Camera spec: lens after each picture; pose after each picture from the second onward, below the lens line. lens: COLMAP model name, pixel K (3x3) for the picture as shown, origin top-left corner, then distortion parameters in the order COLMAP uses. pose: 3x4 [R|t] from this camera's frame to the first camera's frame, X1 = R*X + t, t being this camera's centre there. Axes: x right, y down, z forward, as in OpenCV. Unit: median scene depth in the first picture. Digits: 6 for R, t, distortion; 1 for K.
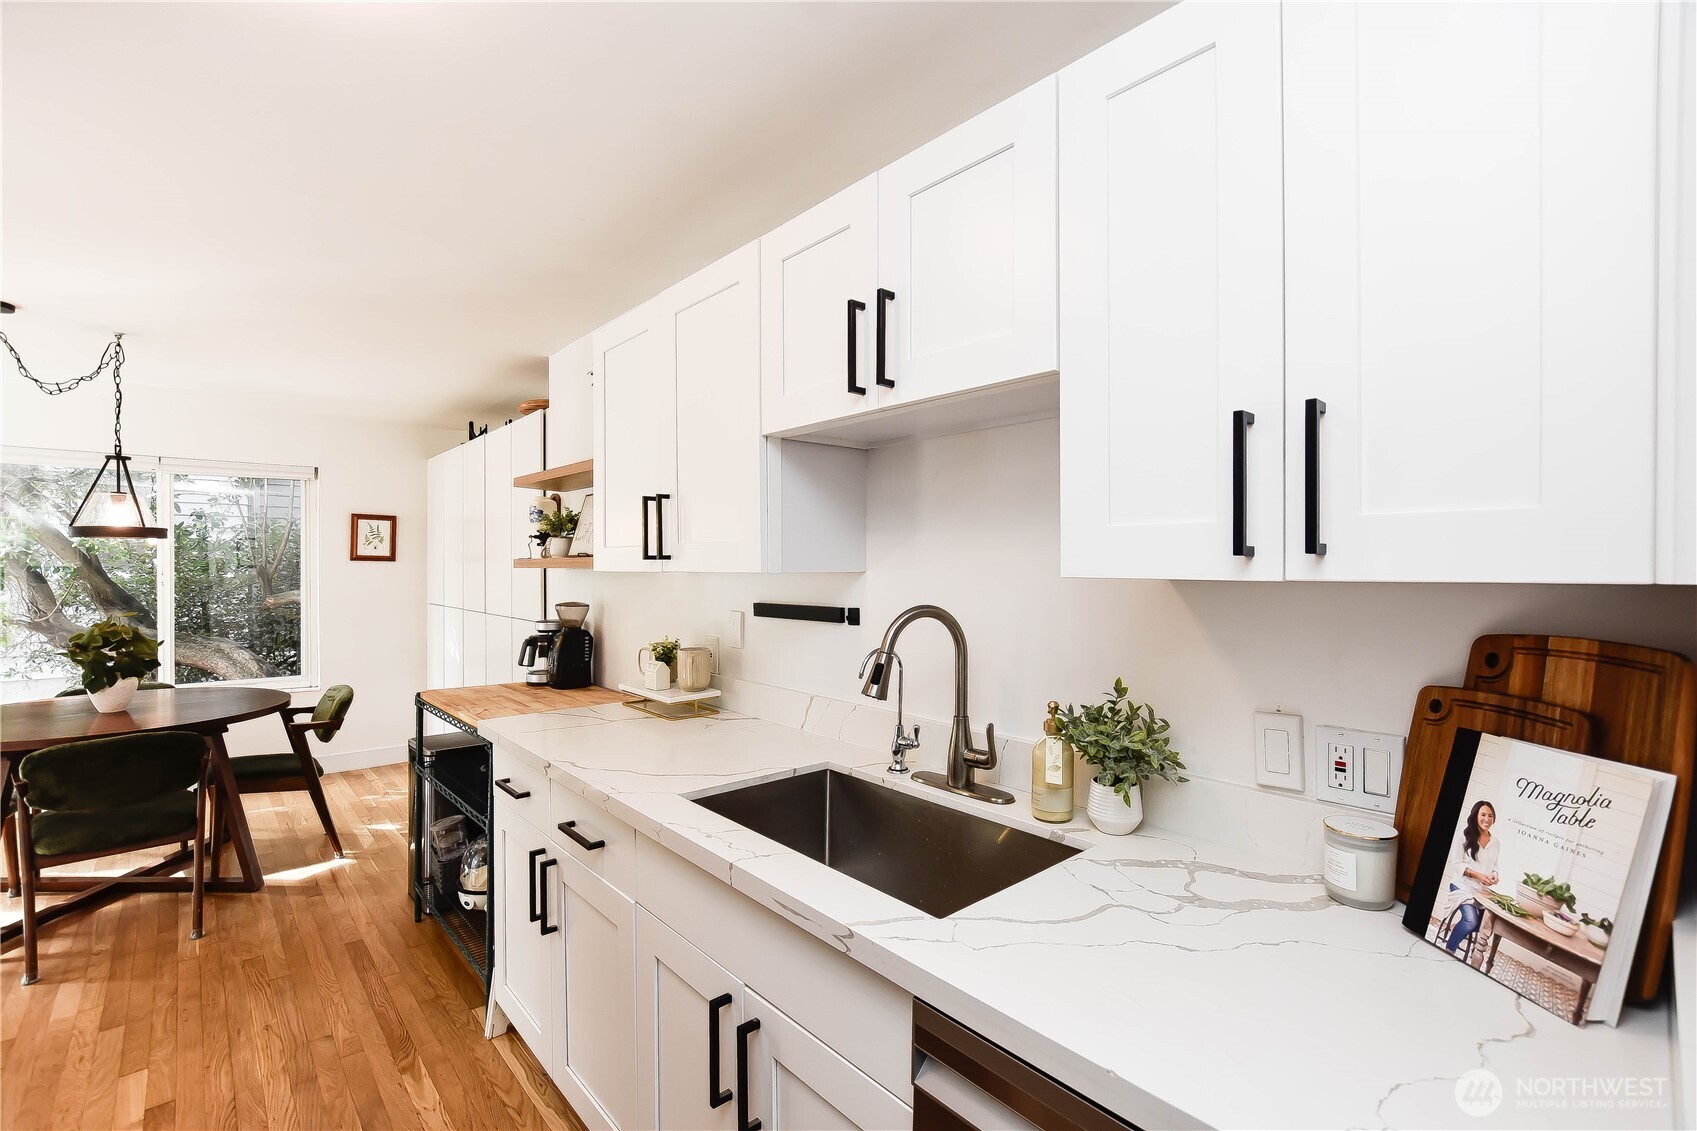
lens RADIAL K [[751.1, 0, 849.5], [0, 751.1, 570.9], [0, 0, 1]] dist [-0.022948, 0.006818]
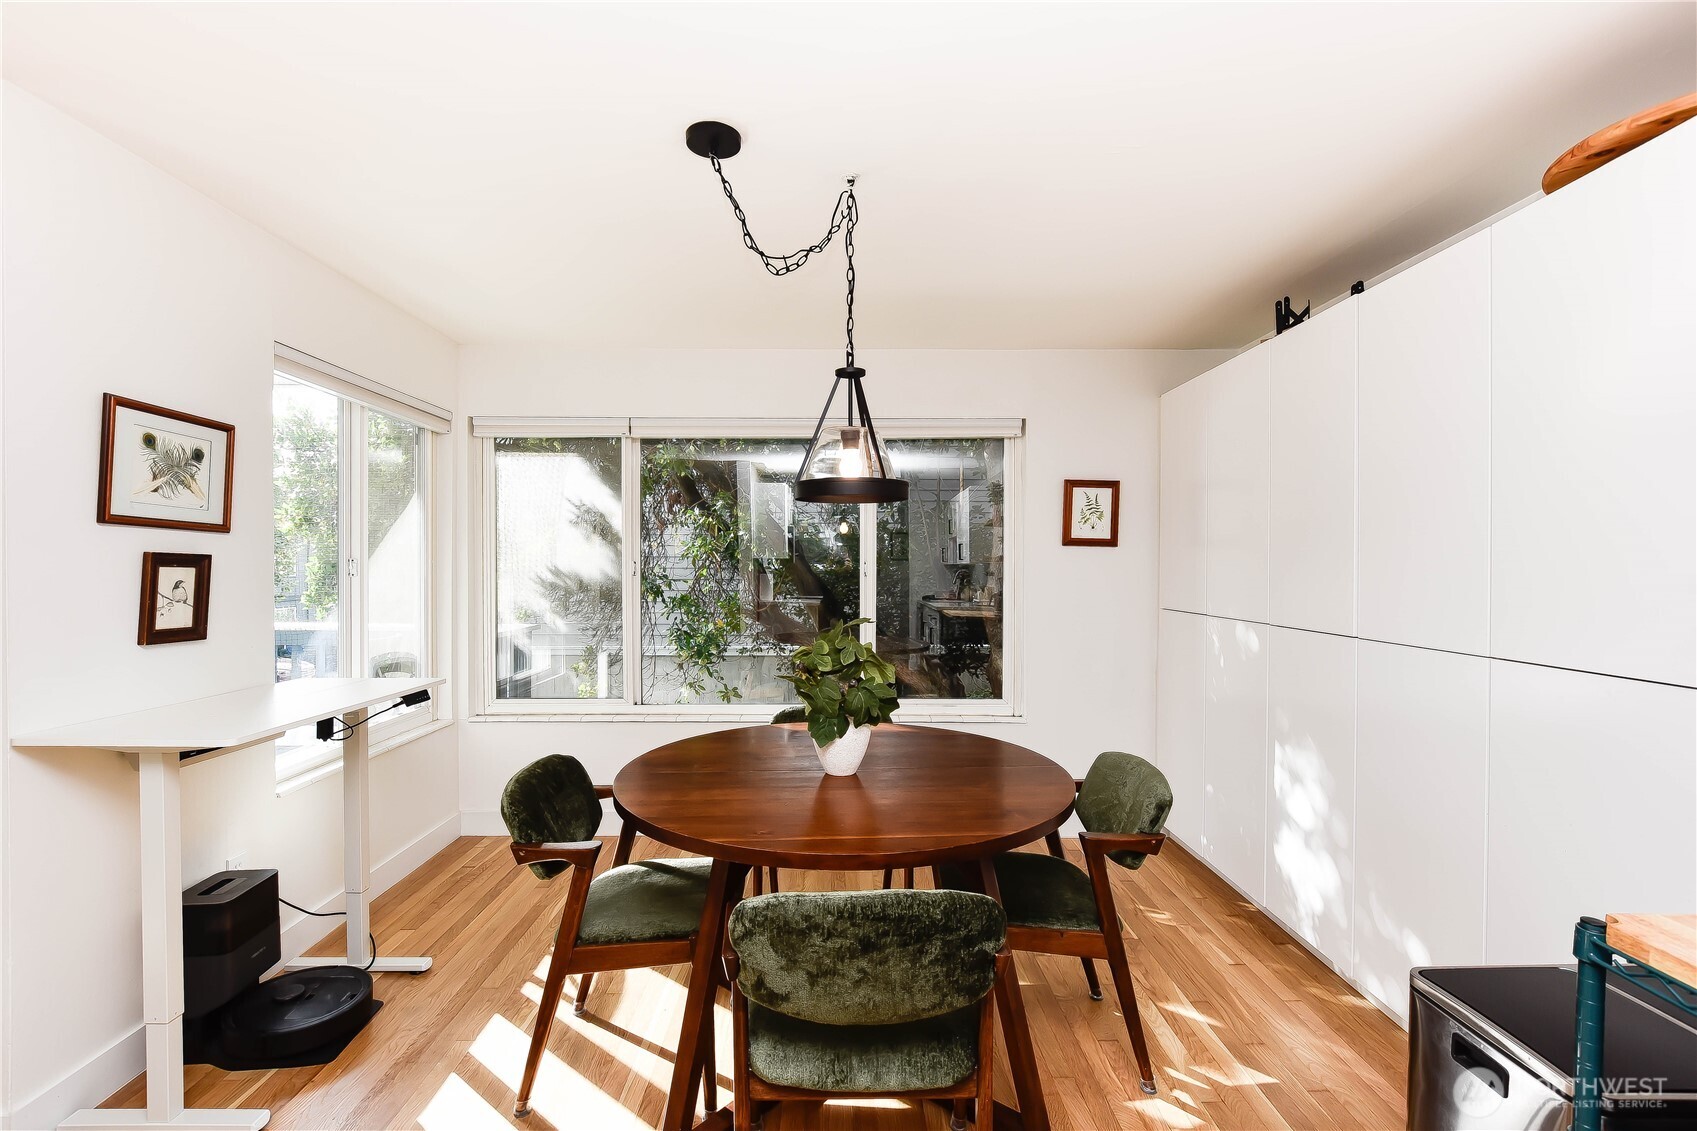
lens RADIAL K [[742.0, 0, 840.0], [0, 742.0, 568.3], [0, 0, 1]] dist [-0.015138, 0.000487]
pose [[0.748323, 0.008749, -0.663276, -0.575999], [-0.007432, 0.999961, 0.004805, 0.010313], [0.663293, 0.001334, 0.748359, 0.521722]]
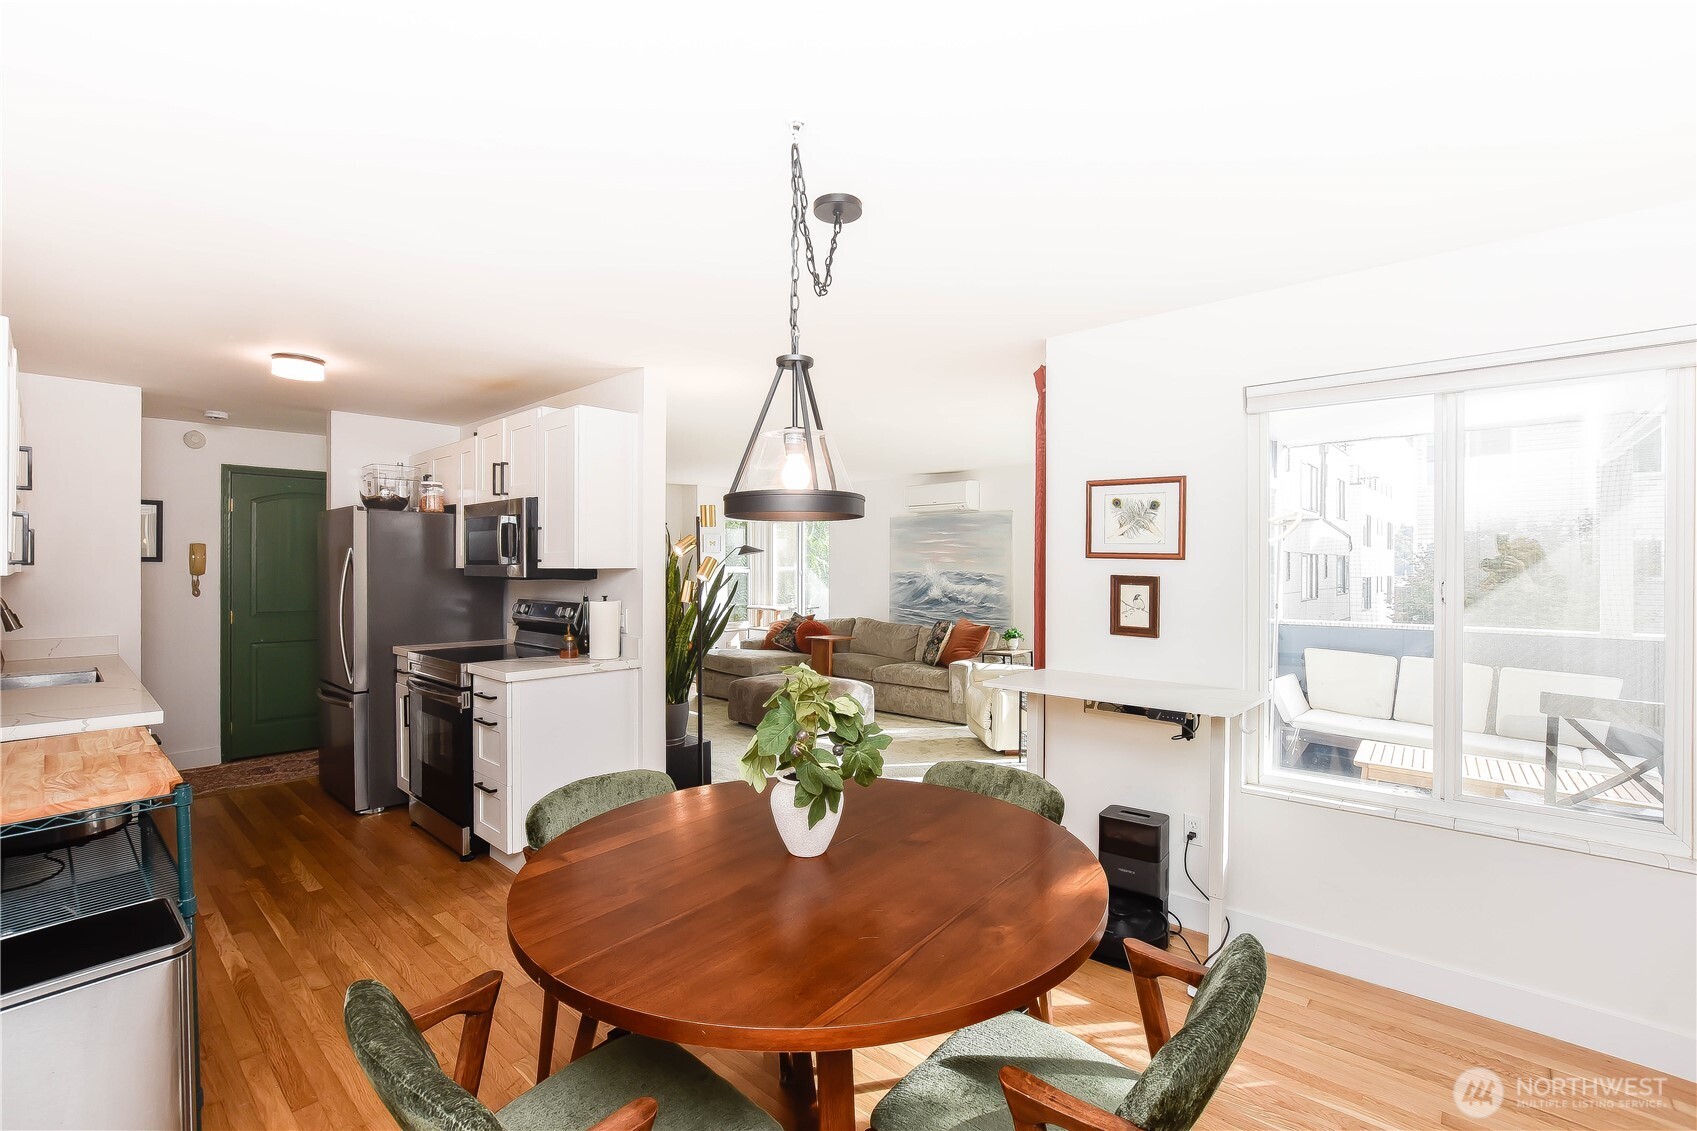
lens RADIAL K [[738.2, 0, 847.1], [0, 738.2, 571.1], [0, 0, 1]] dist [-0.013400, 0.000117]
pose [[-0.994519, -0.000137, -0.104557, -0.973298], [-0.001426, 0.999924, 0.012250, -0.012422], [0.104548, 0.012332, -0.994443, 1.523378]]
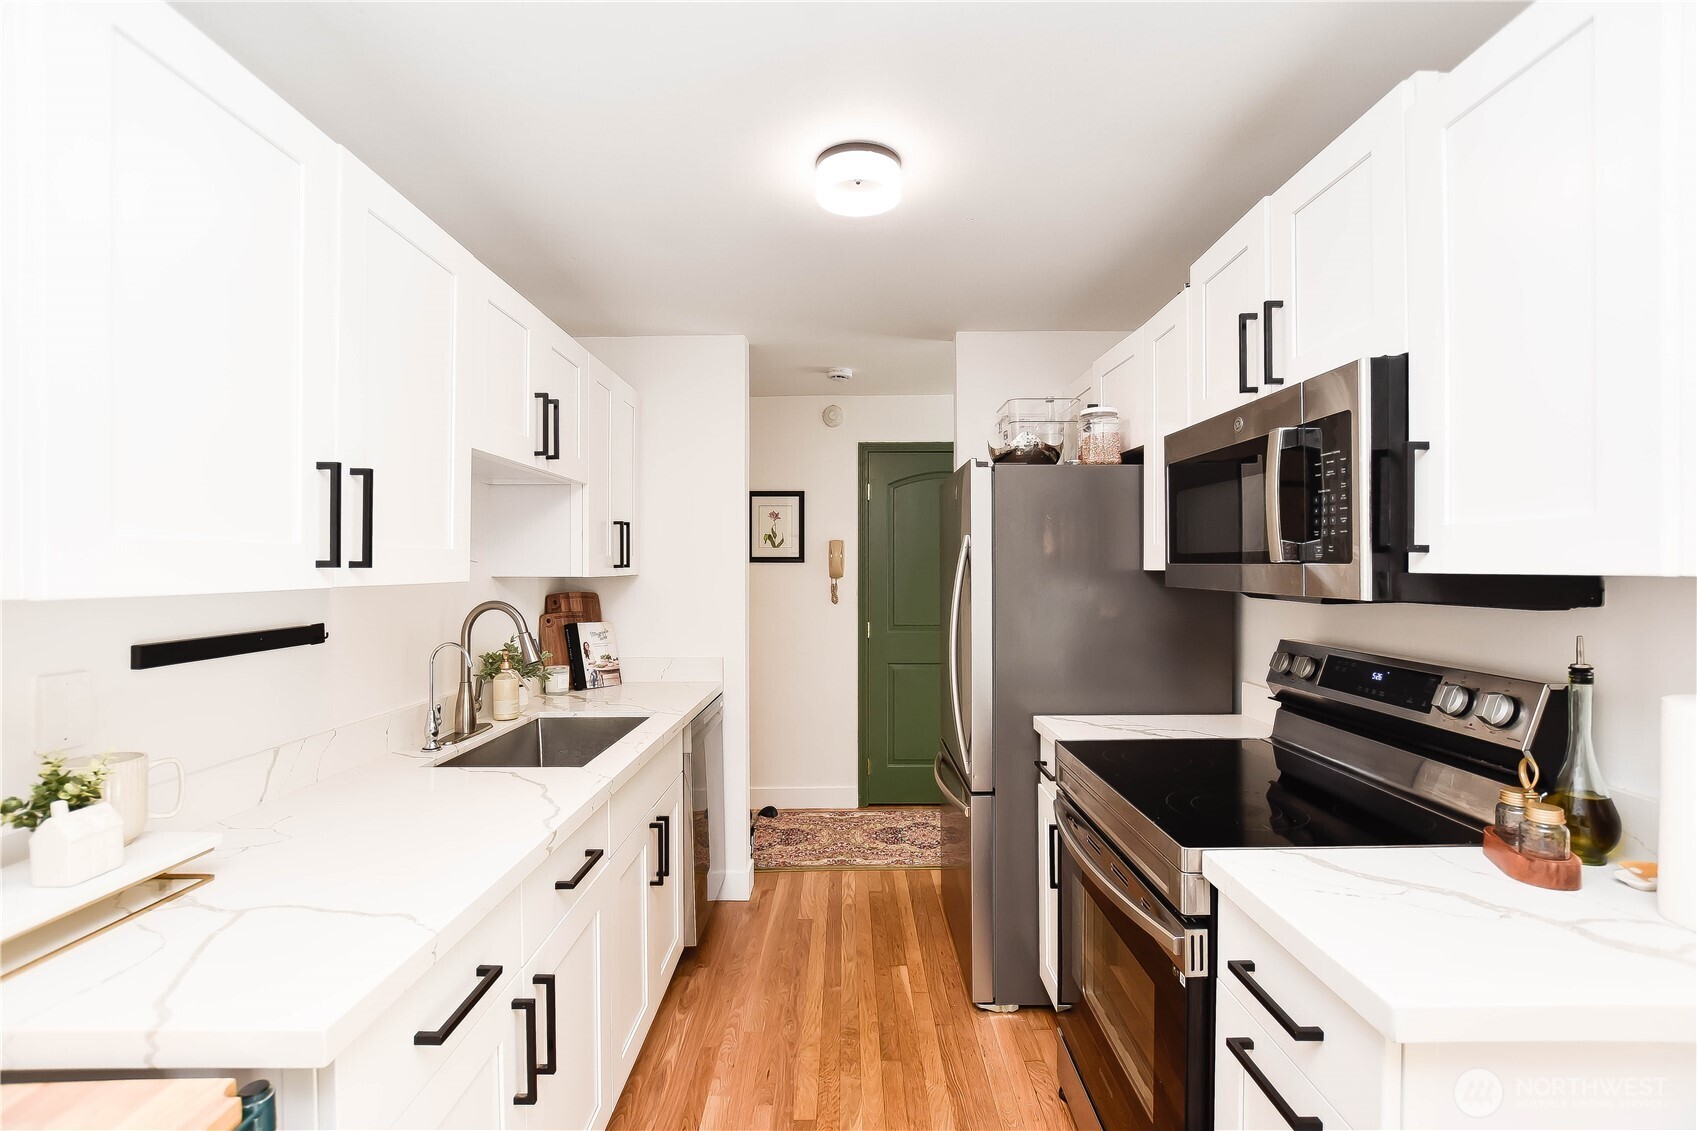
lens RADIAL K [[742.0, 0, 840.0], [0, 742.0, 568.3], [0, 0, 1]] dist [-0.015138, 0.000487]
pose [[-0.736694, 0.002627, 0.676221, -0.641077], [0.010335, 0.999919, 0.007375, -0.009426], [-0.676147, 0.012422, -0.736662, 0.767881]]
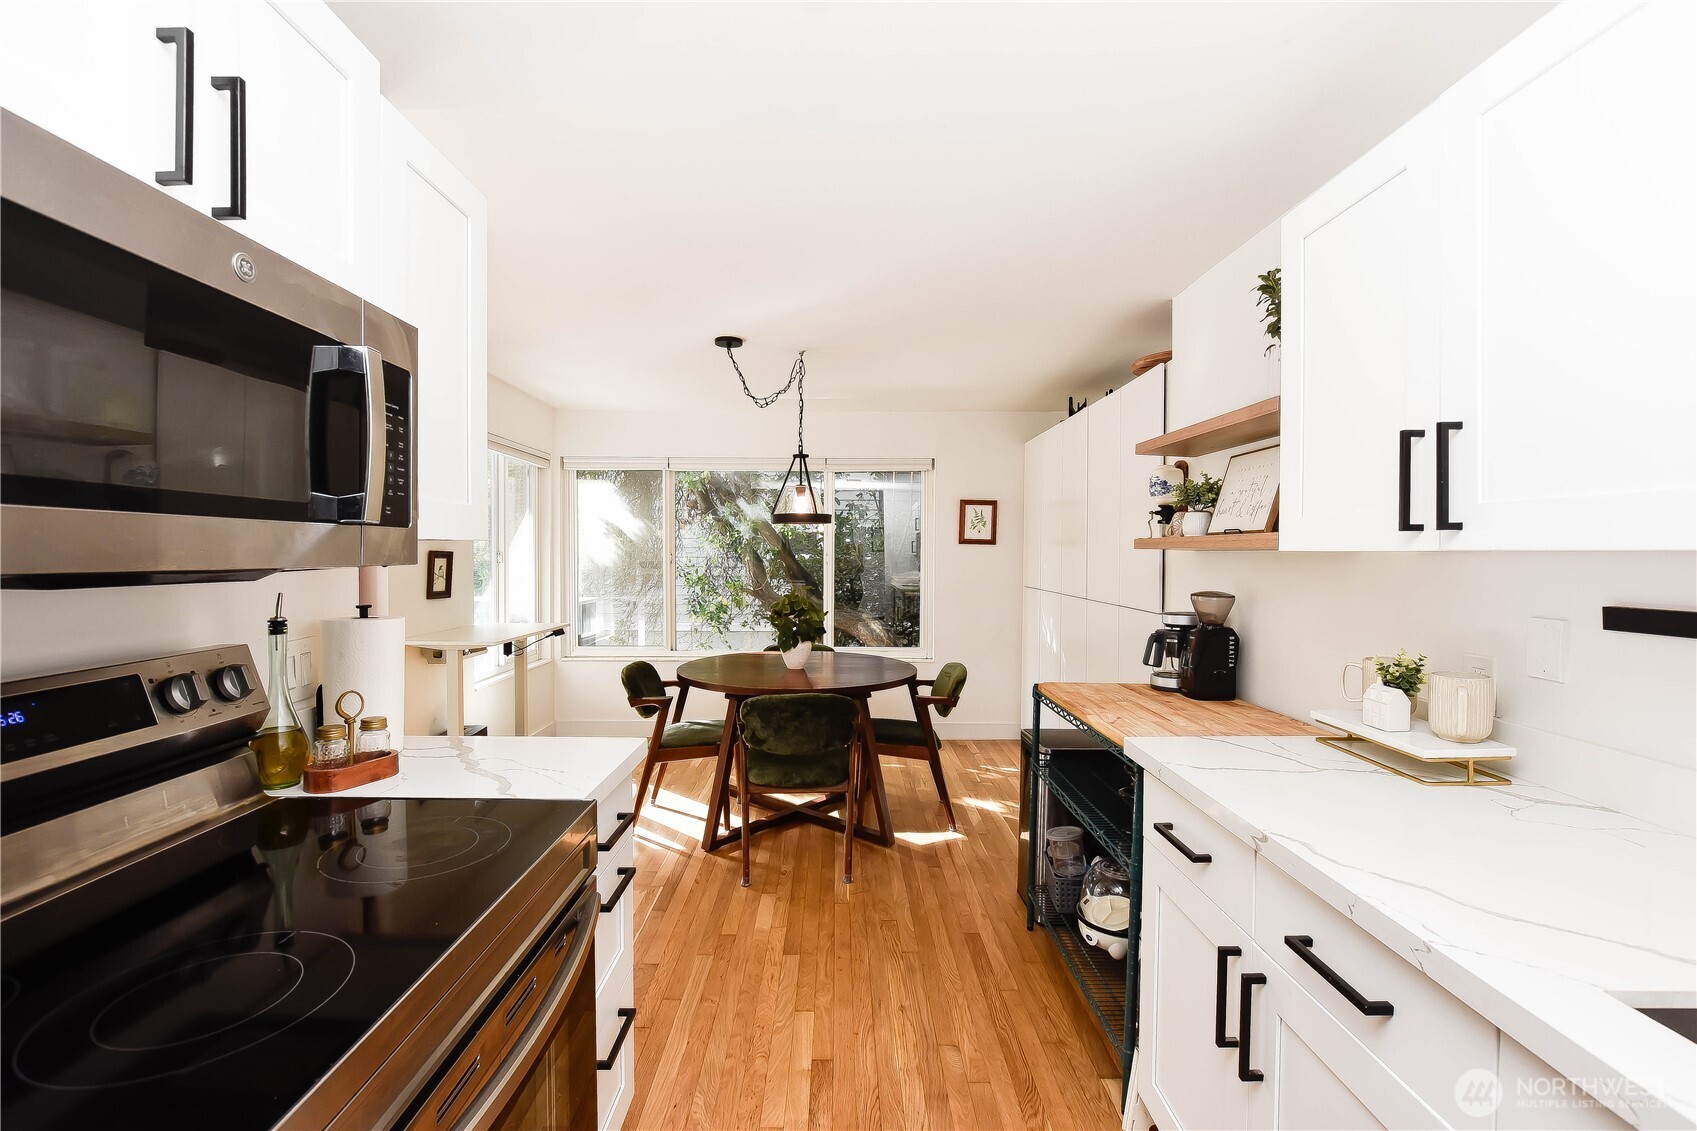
lens RADIAL K [[742.0, 0, 840.0], [0, 742.0, 568.3], [0, 0, 1]] dist [-0.015138, 0.000487]
pose [[0.746202, 0.018087, -0.665473, -0.143308], [-0.008418, 0.999807, 0.017736, 0.006269], [0.665666, -0.007633, 0.746211, 0.148327]]
